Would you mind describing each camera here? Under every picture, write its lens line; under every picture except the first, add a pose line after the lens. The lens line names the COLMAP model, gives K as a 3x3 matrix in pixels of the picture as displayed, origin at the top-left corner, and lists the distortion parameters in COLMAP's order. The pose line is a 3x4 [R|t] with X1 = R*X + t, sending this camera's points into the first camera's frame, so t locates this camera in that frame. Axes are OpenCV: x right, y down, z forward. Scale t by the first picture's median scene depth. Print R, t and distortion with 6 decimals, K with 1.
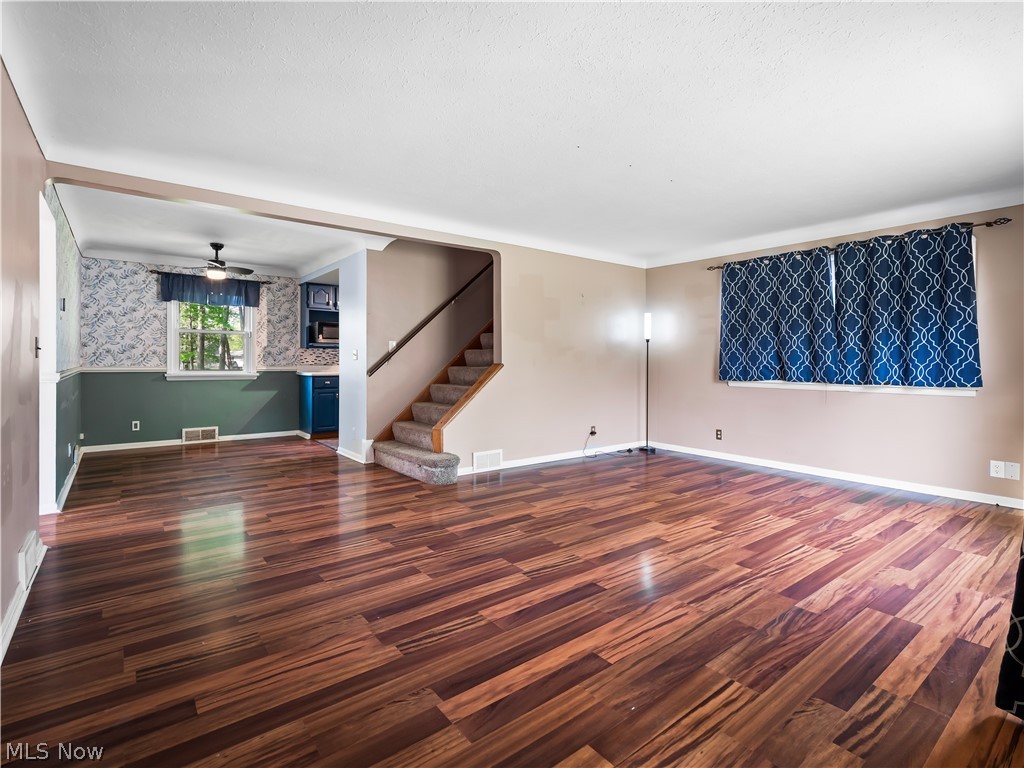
lens RADIAL K [[506.9, 0, 512.4], [0, 506.9, 364.0], [0, 0, 1]] dist [0.001455, -0.001083]
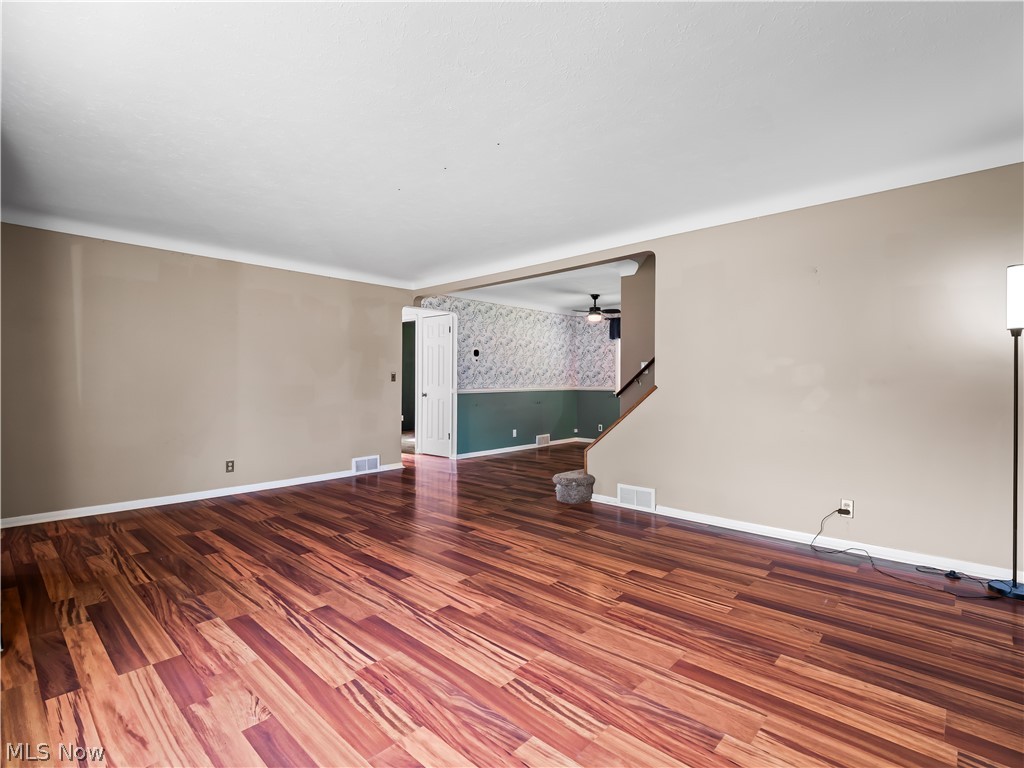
lens RADIAL K [[499.3, 0, 509.7], [0, 499.3, 375.5], [0, 0, 1]] dist [0.003594, -0.000134]
pose [[0.153509, -0.016008, -0.988018, 0.747912], [-0.004318, 0.999848, -0.016870, -0.001944], [0.988138, 0.006856, 0.153417, 0.640209]]
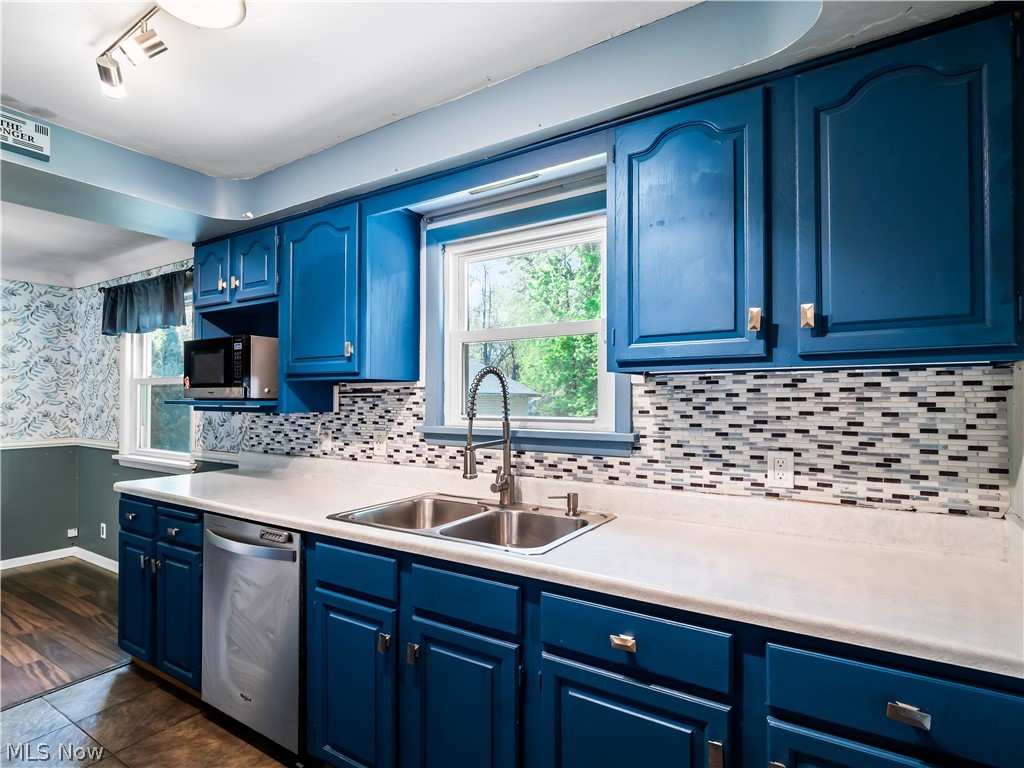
lens RADIAL K [[486.2, 0, 491.8], [0, 486.2, 400.2], [0, 0, 1]] dist [0.000763, -0.000273]
pose [[0.363013, -0.003613, -0.931777, 0.037198], [-0.004316, 0.999975, -0.005558, -0.055558], [0.931774, 0.006039, 0.362989, 1.502213]]
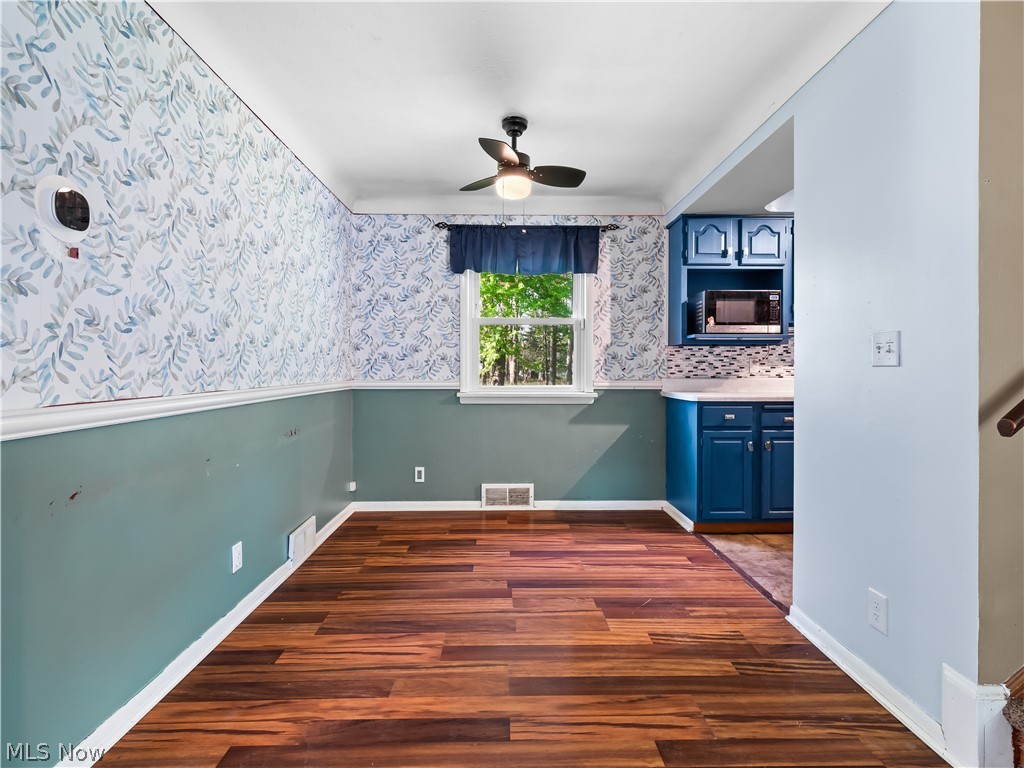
lens RADIAL K [[499.3, 0, 509.7], [0, 499.3, 375.5], [0, 0, 1]] dist [0.003594, -0.000134]
pose [[0.799547, 0.002066, -0.600600, -0.340640], [0.001225, 0.999986, 0.005071, -0.005215], [0.600602, -0.004790, 0.799534, 0.692990]]
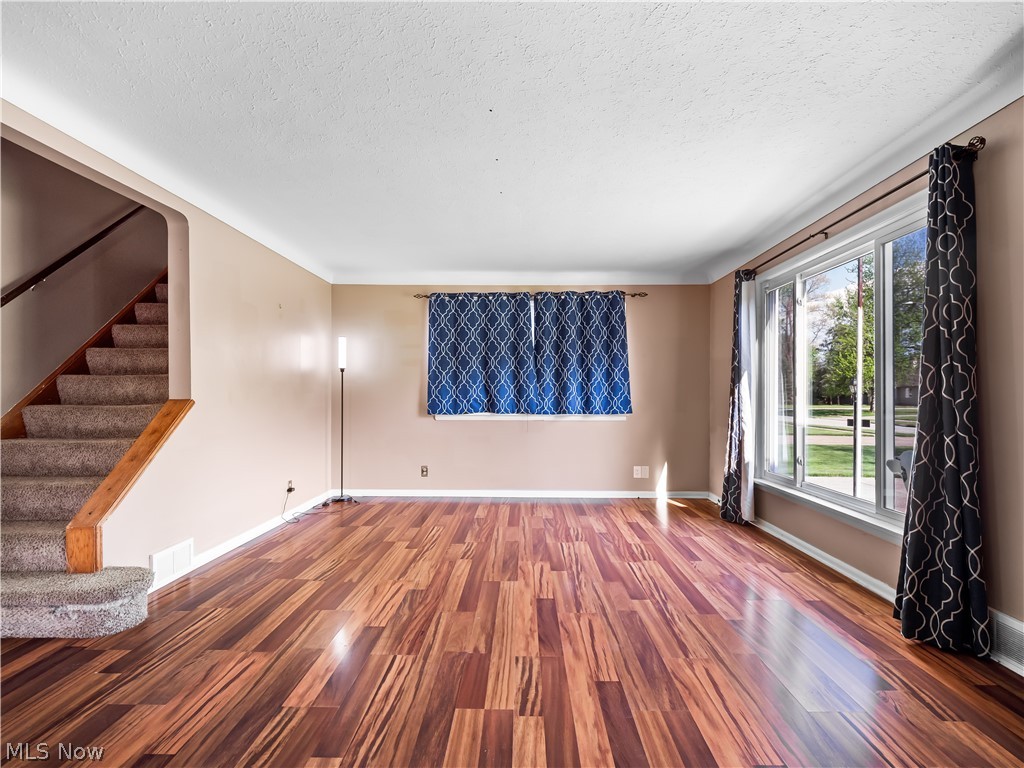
lens RADIAL K [[508.0, 0, 521.4], [0, 508.0, 393.3], [0, 0, 1]] dist [0.000648, -0.000444]
pose [[0.619813, -0.001548, 0.784748, -0.259179], [0.004712, 0.999987, -0.001750, -0.005964], [-0.784736, 0.004782, 0.619812, 0.296631]]
